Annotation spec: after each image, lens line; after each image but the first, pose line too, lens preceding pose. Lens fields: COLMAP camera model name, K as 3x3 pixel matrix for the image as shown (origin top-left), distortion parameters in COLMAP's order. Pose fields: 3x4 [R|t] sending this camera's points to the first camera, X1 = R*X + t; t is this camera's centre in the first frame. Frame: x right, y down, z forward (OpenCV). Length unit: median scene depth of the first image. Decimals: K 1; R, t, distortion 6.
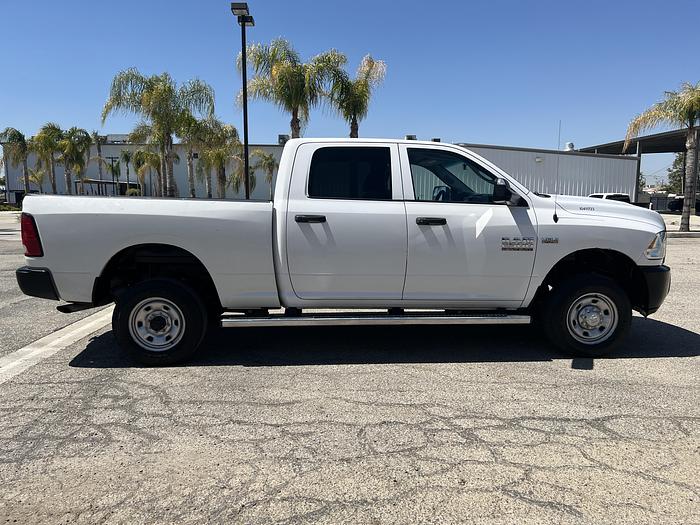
lens RADIAL K [[527.4, 0, 350.2], [0, 527.4, 266.6], [0, 0, 1]] dist [0.049555, -0.056047]
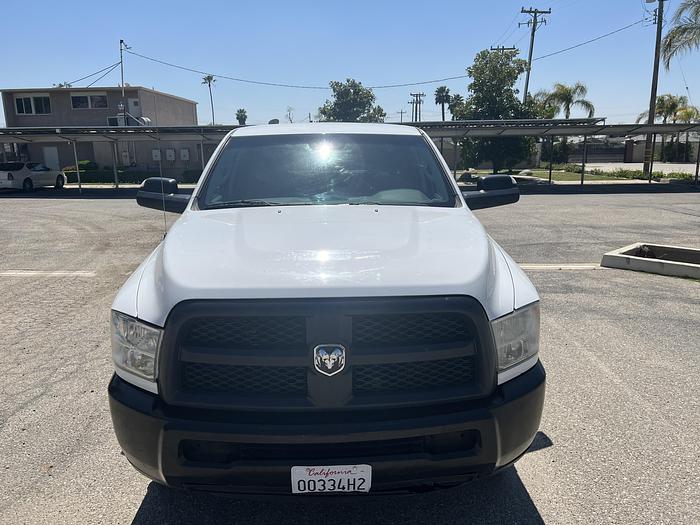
lens RADIAL K [[527.4, 0, 352.4], [0, 527.4, 263.1], [0, 0, 1]] dist [0.049555, -0.056047]
pose [[-0.020229, 0.215677, -0.976255, 1.090330], [-0.116215, 0.969329, 0.216555, -0.246438], [0.993018, 0.117836, 0.005457, 1.270379]]
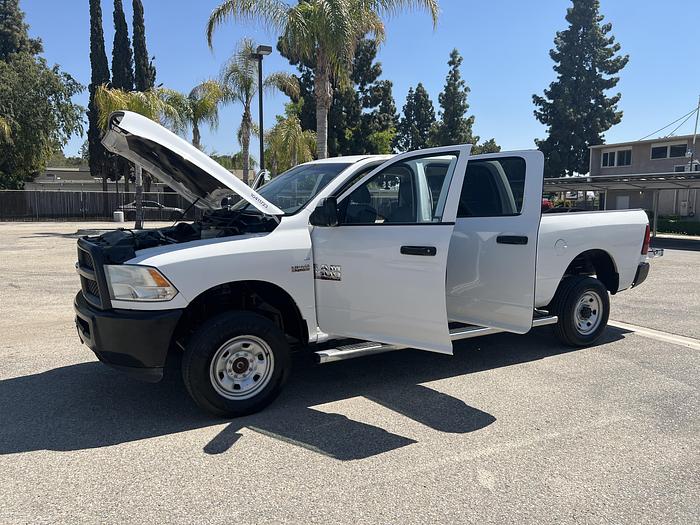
lens RADIAL K [[527.4, 0, 347.3], [0, 527.4, 258.6], [0, 0, 1]] dist [0.049555, -0.056047]
pose [[-0.898315, 0.042981, -0.437245, 0.665402], [-0.061367, 0.973173, 0.221741, -0.316285], [0.435046, 0.226026, -0.871577, 2.248106]]
